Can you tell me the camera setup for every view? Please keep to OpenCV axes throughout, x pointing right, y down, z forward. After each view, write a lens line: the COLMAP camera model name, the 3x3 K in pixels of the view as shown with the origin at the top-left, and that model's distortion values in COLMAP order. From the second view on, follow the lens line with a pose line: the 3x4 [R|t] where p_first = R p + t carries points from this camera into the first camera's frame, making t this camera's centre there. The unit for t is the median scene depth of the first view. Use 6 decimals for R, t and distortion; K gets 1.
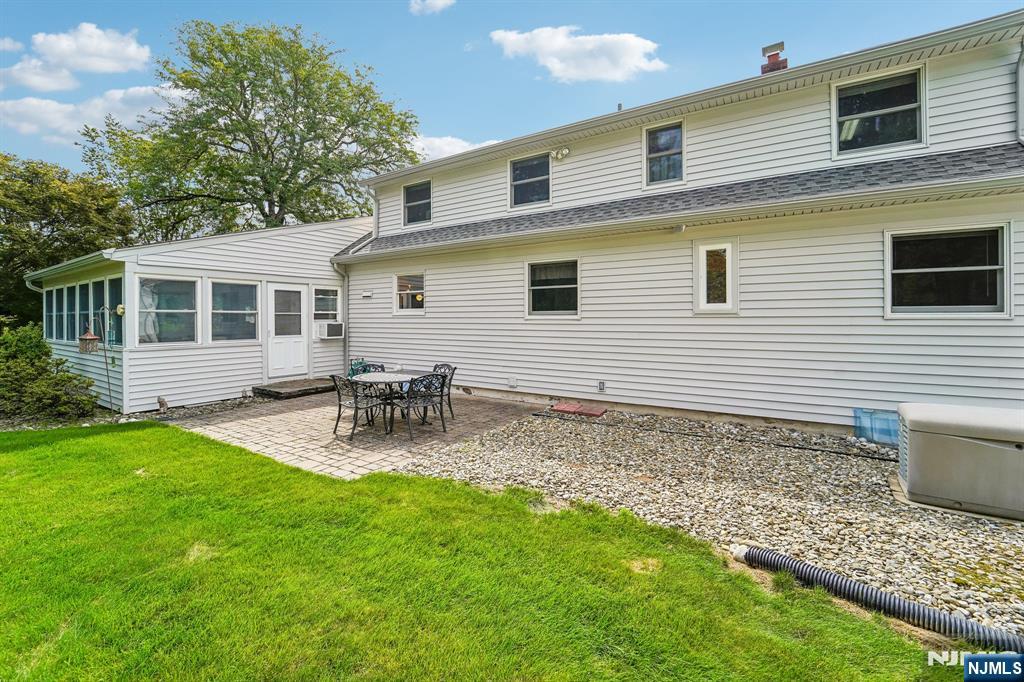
lens RADIAL K [[434.8, 0, 512.4], [0, 434.8, 318.2], [0, 0, 1]] dist [-0.004399, -0.000421]
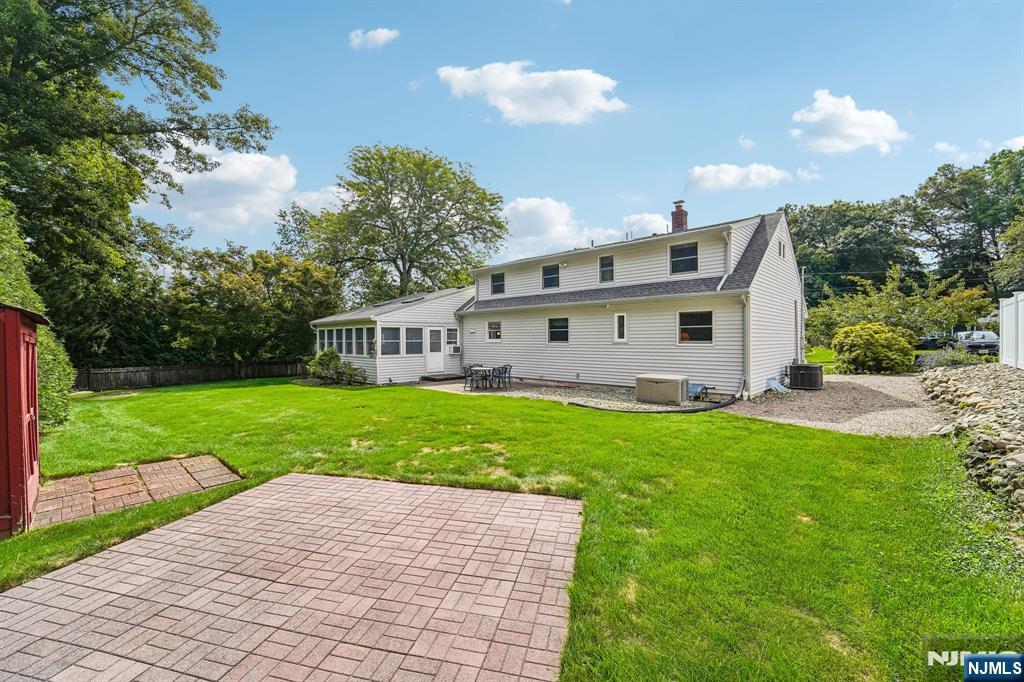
lens RADIAL K [[408.3, 0, 512.1], [0, 408.3, 344.1], [0, 0, 1]] dist [0.000001, -0.006868]
pose [[0.980556, 0.001130, -0.196236, 0.239390], [0.001013, 0.999941, 0.010820, -0.021039], [0.196236, -0.010809, 0.980497, -0.918630]]
